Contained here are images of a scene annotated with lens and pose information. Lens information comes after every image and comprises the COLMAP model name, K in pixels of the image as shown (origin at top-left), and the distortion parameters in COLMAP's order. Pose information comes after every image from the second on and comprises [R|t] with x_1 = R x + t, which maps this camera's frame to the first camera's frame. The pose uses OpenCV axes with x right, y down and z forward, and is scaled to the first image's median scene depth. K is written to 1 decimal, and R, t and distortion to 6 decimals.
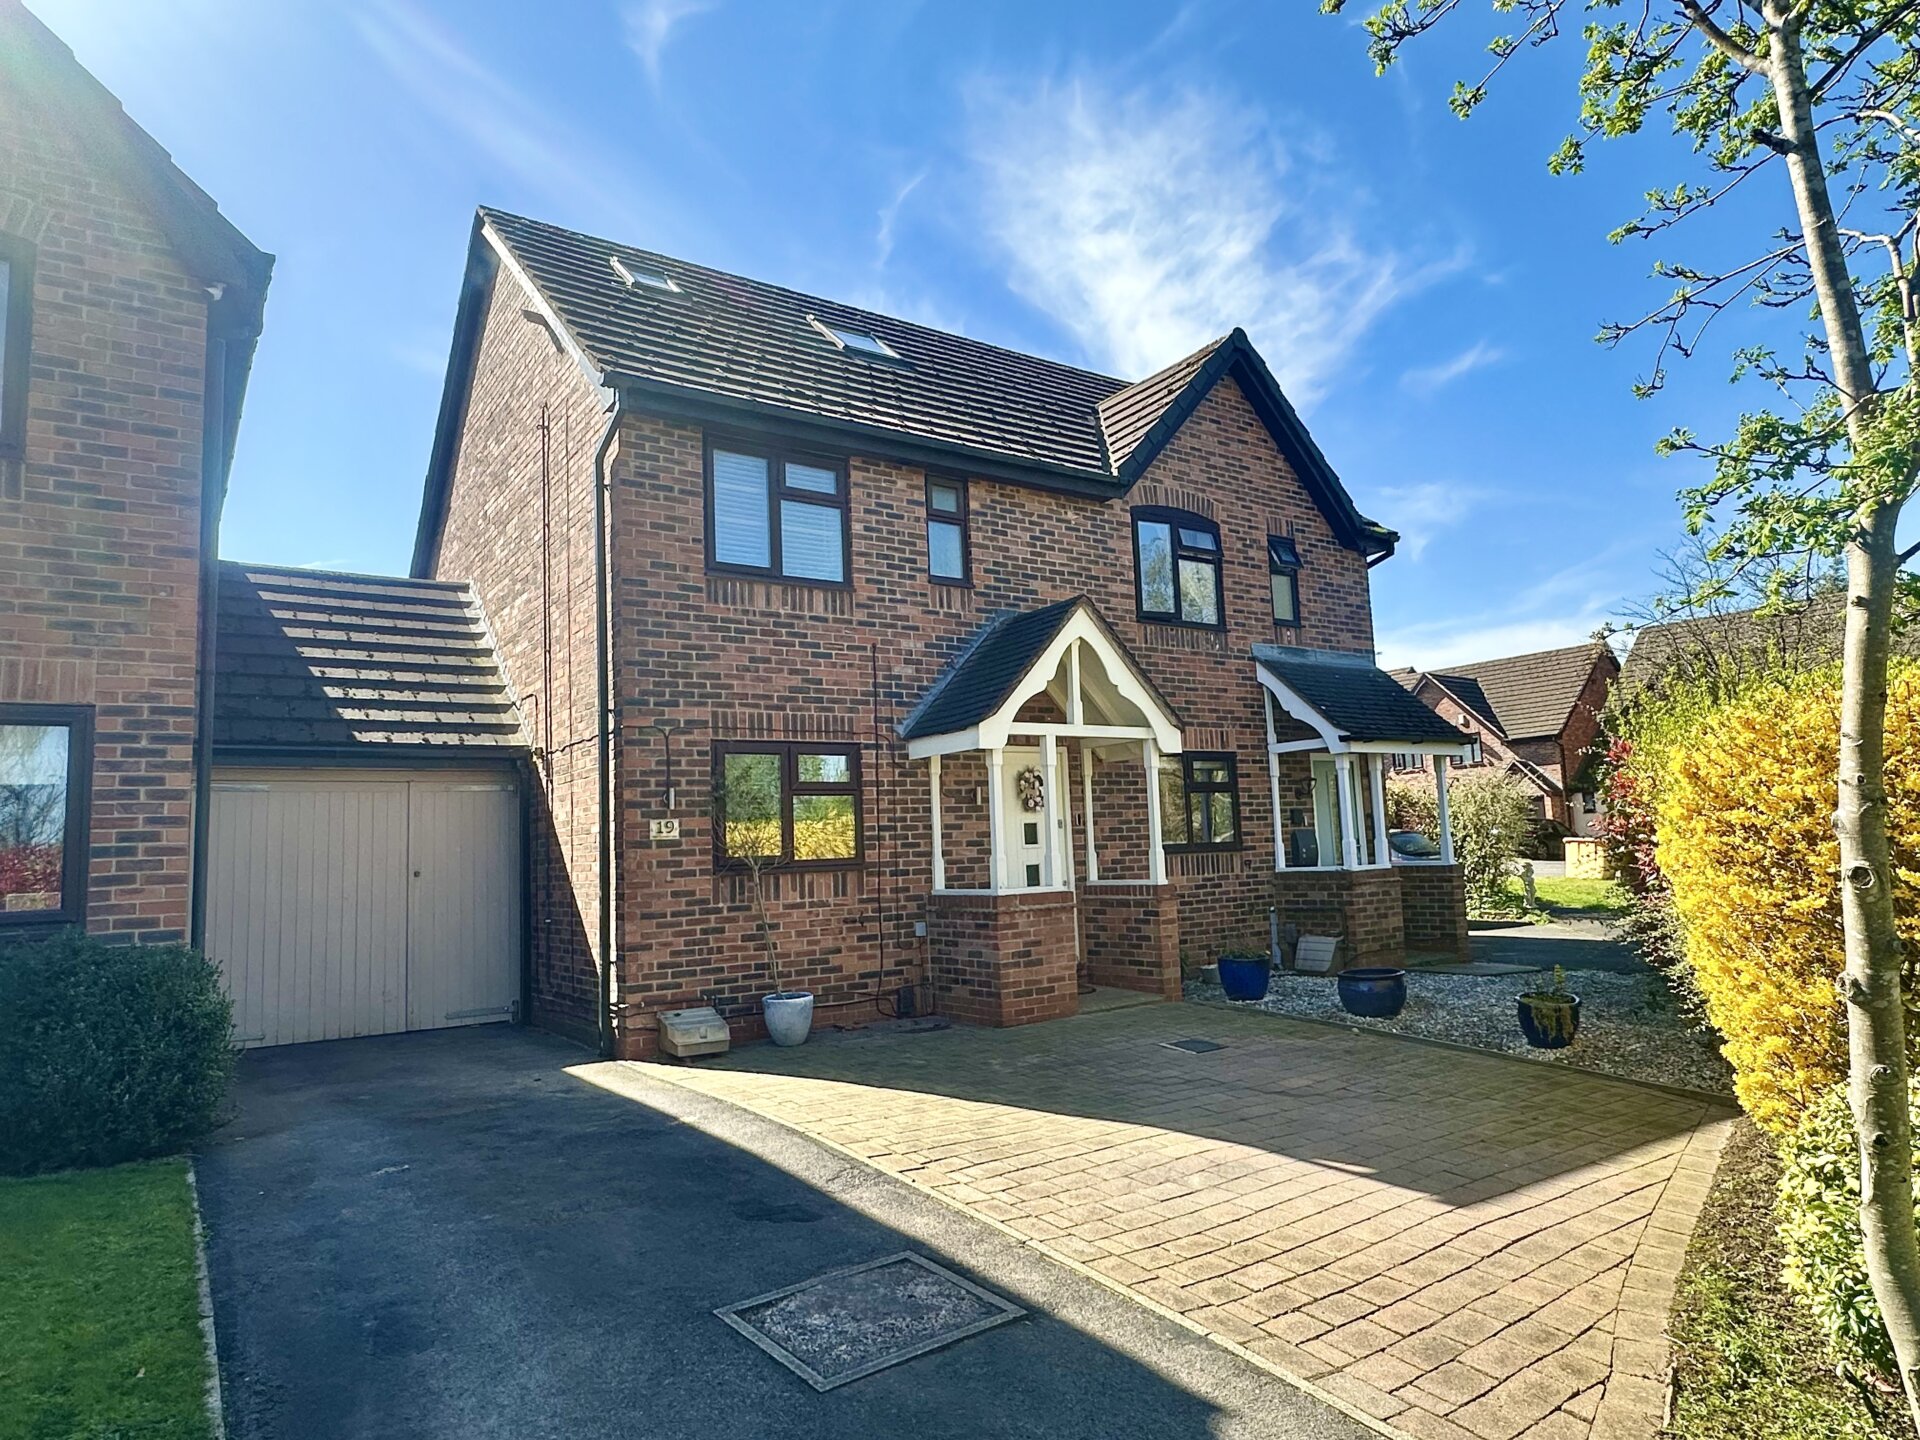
lens RADIAL K [[1158.1, 0, 958.7], [0, 1158.1, 726.4], [0, 0, 1]] dist [-0.003315, -0.001012]
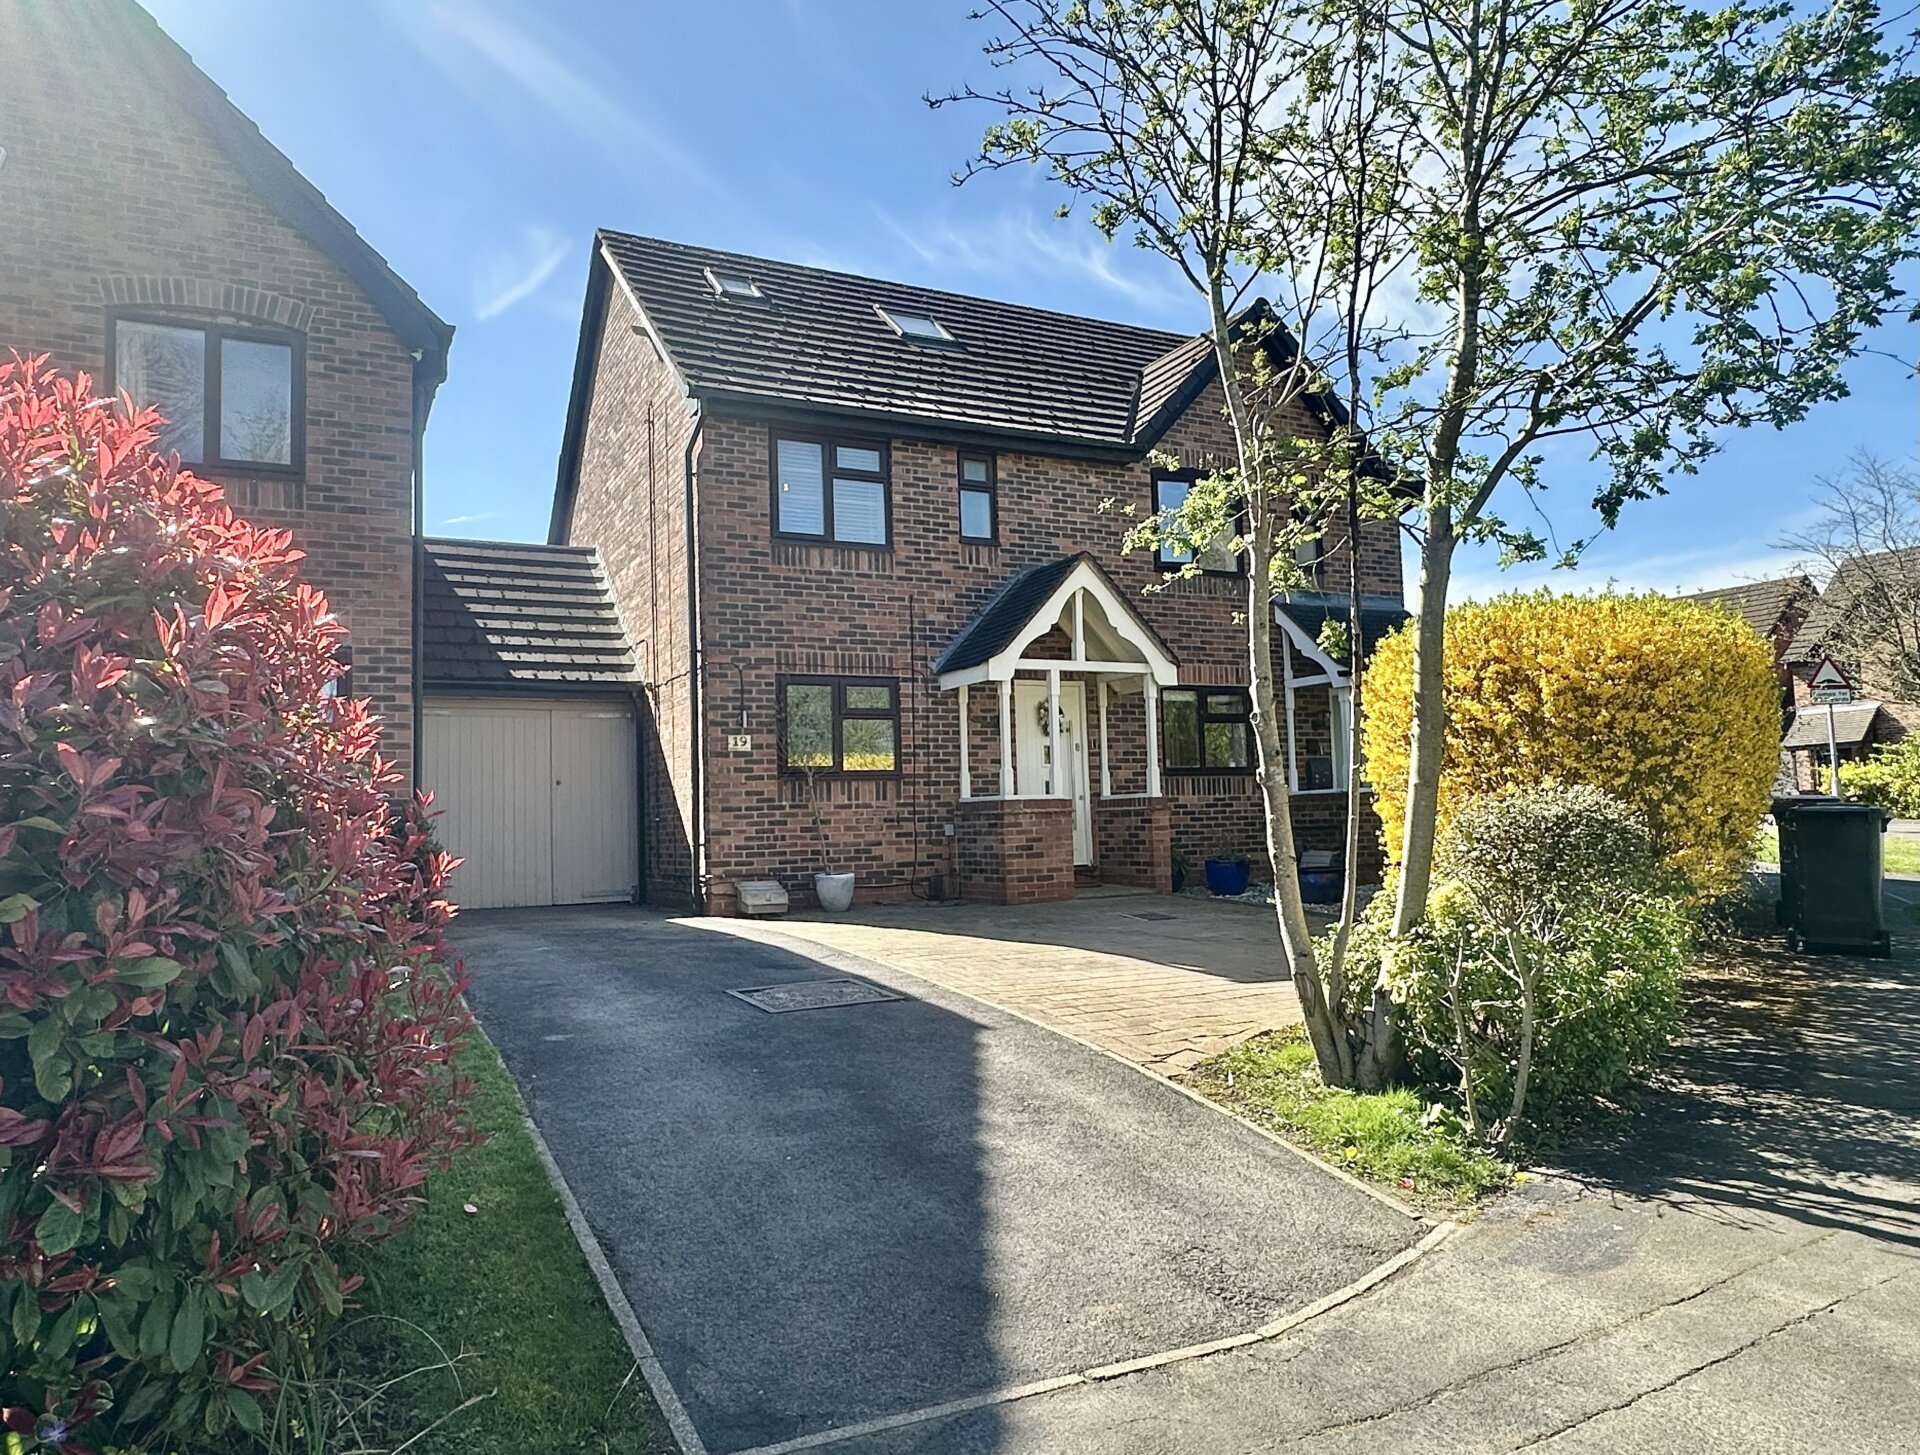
lens RADIAL K [[1250.2, 0, 918.5], [0, 1250.2, 738.0], [0, 0, 1]] dist [-0.003056, -0.001015]
pose [[0.987945, 0.003312, -0.154771, 0.144291], [0.004136, 0.998850, 0.047772, 0.016299], [0.154751, -0.047837, 0.986795, -0.311610]]
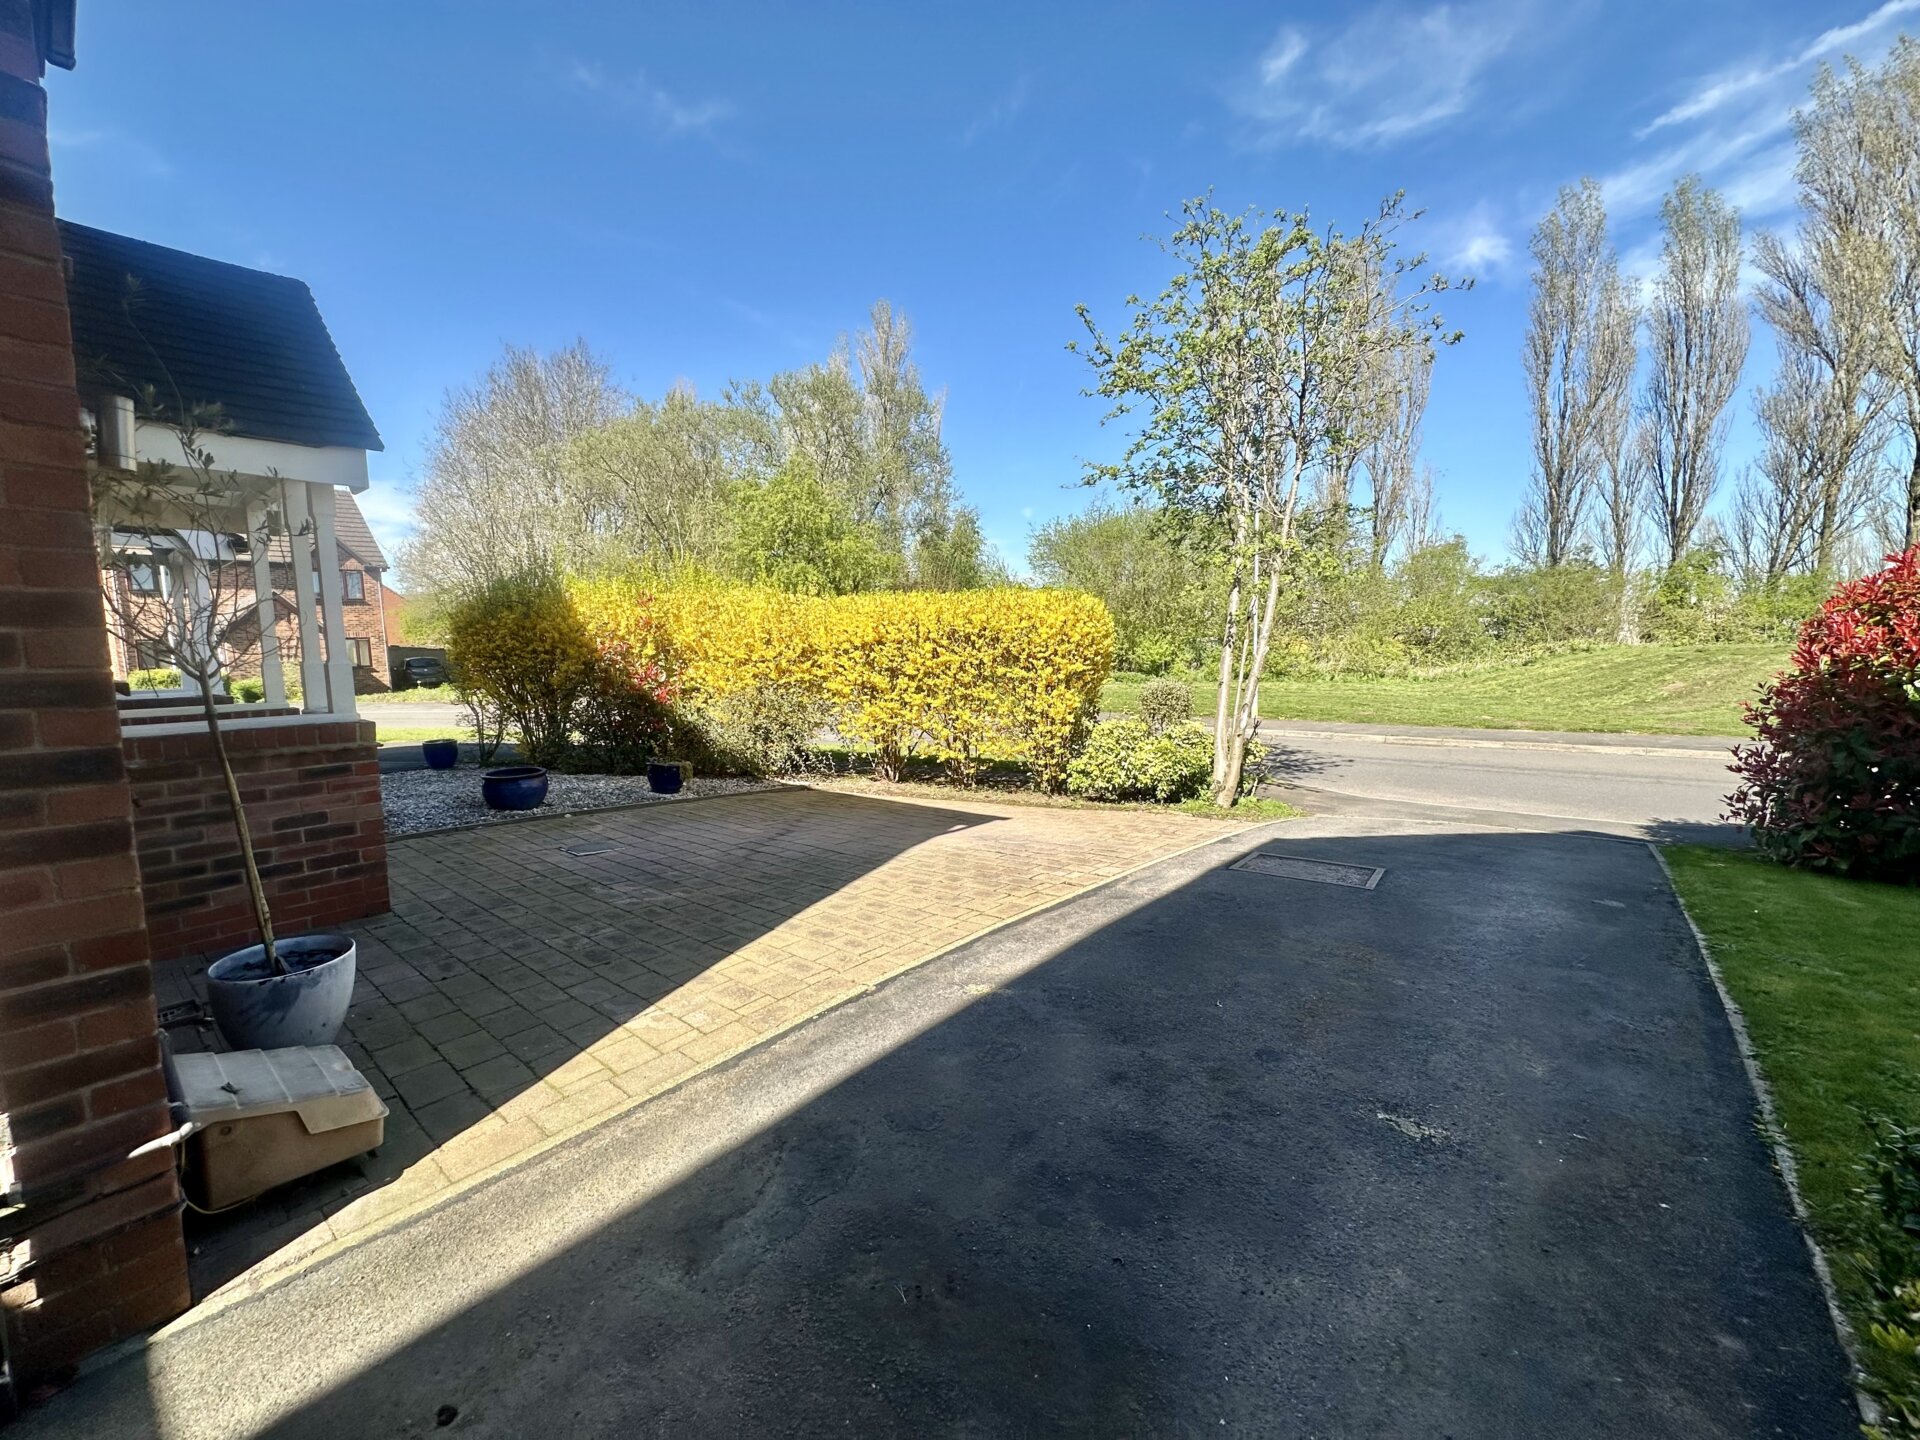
lens RADIAL K [[766.8, 0, 957.7], [0, 766.8, 715.1], [0, 0, 1]] dist [-0.001453, -0.000276]
pose [[-0.263896, -0.043100, 0.963588, -0.457488], [-0.072123, 0.997086, 0.024846, 0.104339], [-0.961851, -0.062940, -0.266235, 0.767380]]
